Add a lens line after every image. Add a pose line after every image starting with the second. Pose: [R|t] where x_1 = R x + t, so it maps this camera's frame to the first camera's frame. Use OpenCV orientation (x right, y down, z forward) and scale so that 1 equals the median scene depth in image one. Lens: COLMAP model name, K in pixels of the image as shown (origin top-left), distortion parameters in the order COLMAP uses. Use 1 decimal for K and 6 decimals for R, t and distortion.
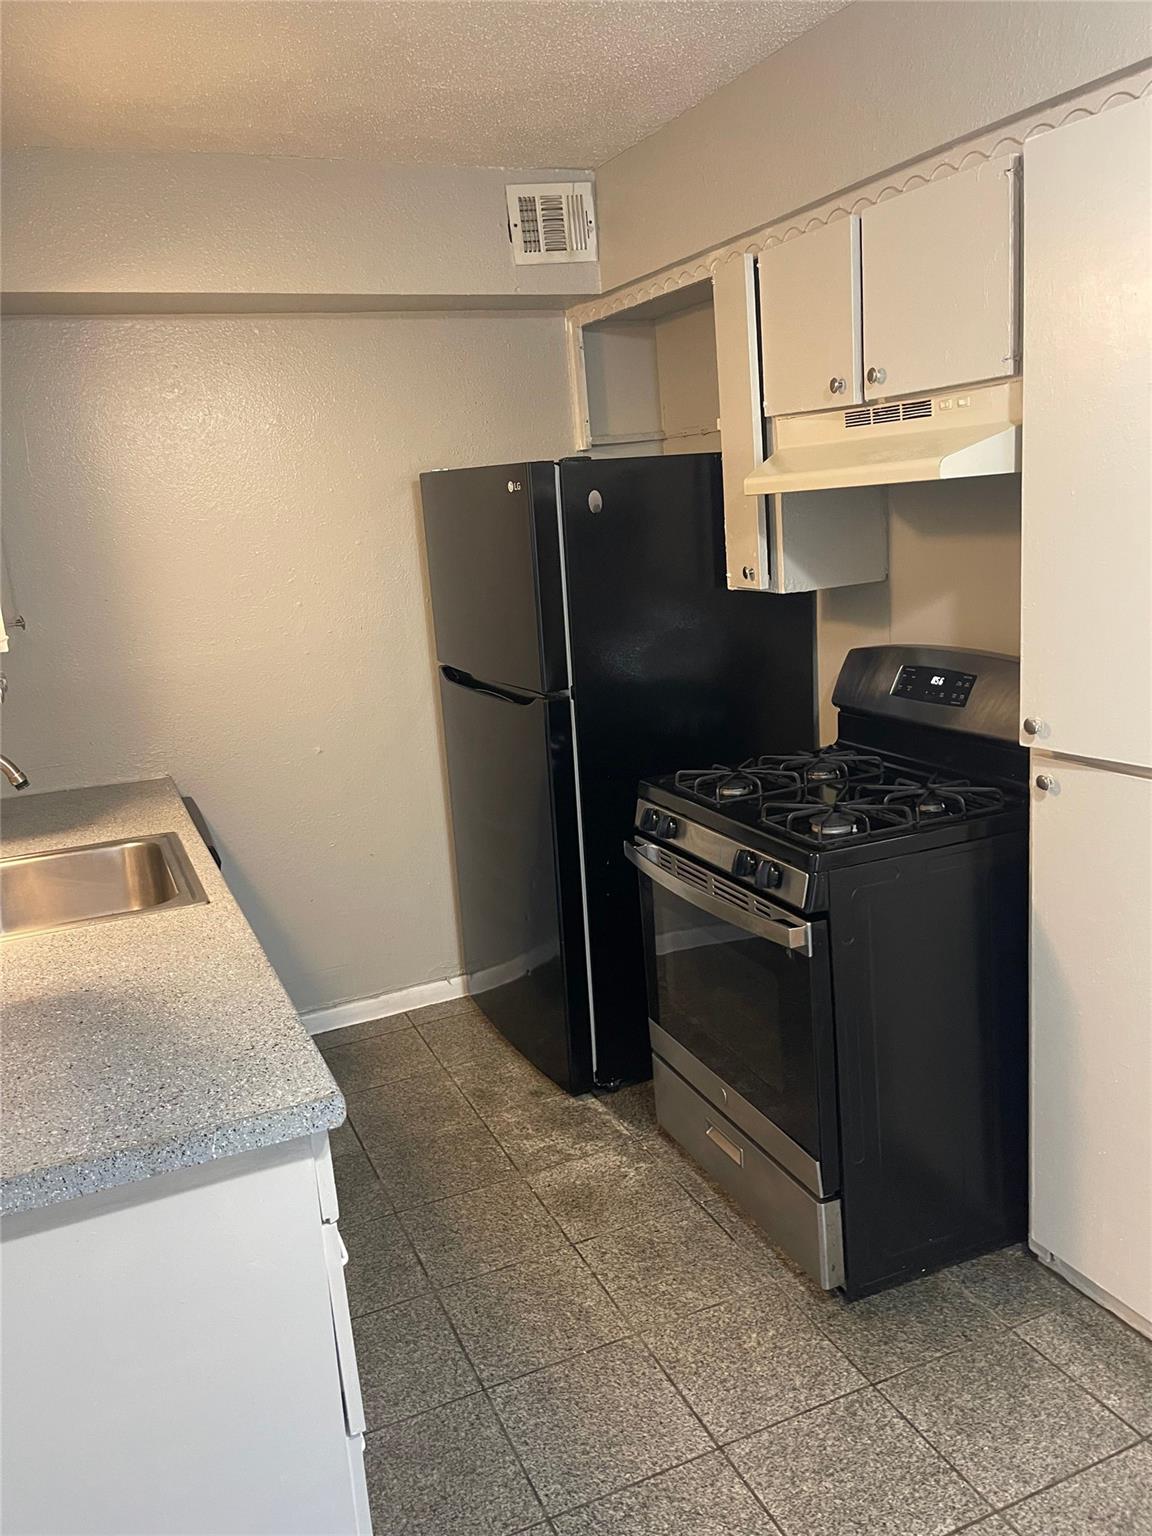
lens RADIAL K [[1150.5, 0, 516.1], [0, 1150.5, 770.0], [0, 0, 1]] dist [0.090747, -0.127491]
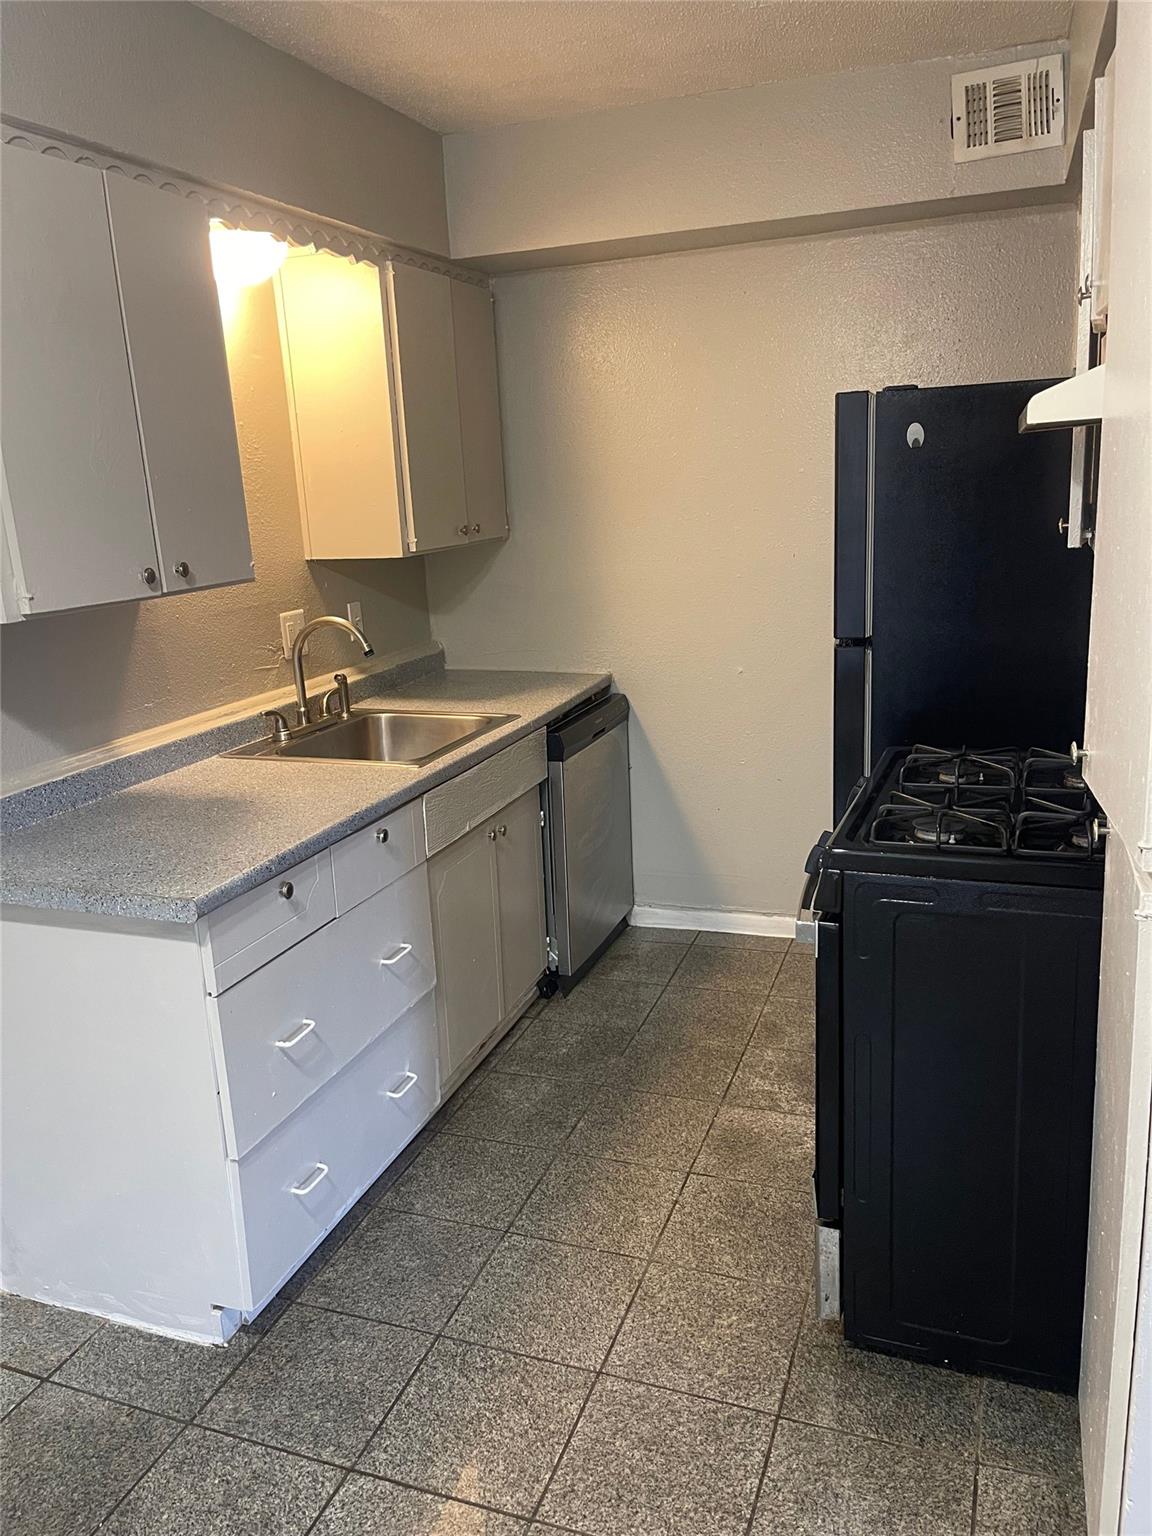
lens RADIAL K [[1138.6, 0, 576.0], [0, 1138.6, 768.0], [0, 0, 1]] dist [0.062231, -0.100470]
pose [[0.732490, 0.202752, -0.649885, 0.610613], [-0.151547, 0.979230, 0.134692, -0.069249], [0.663696, -0.000173, 0.748002, 0.190586]]
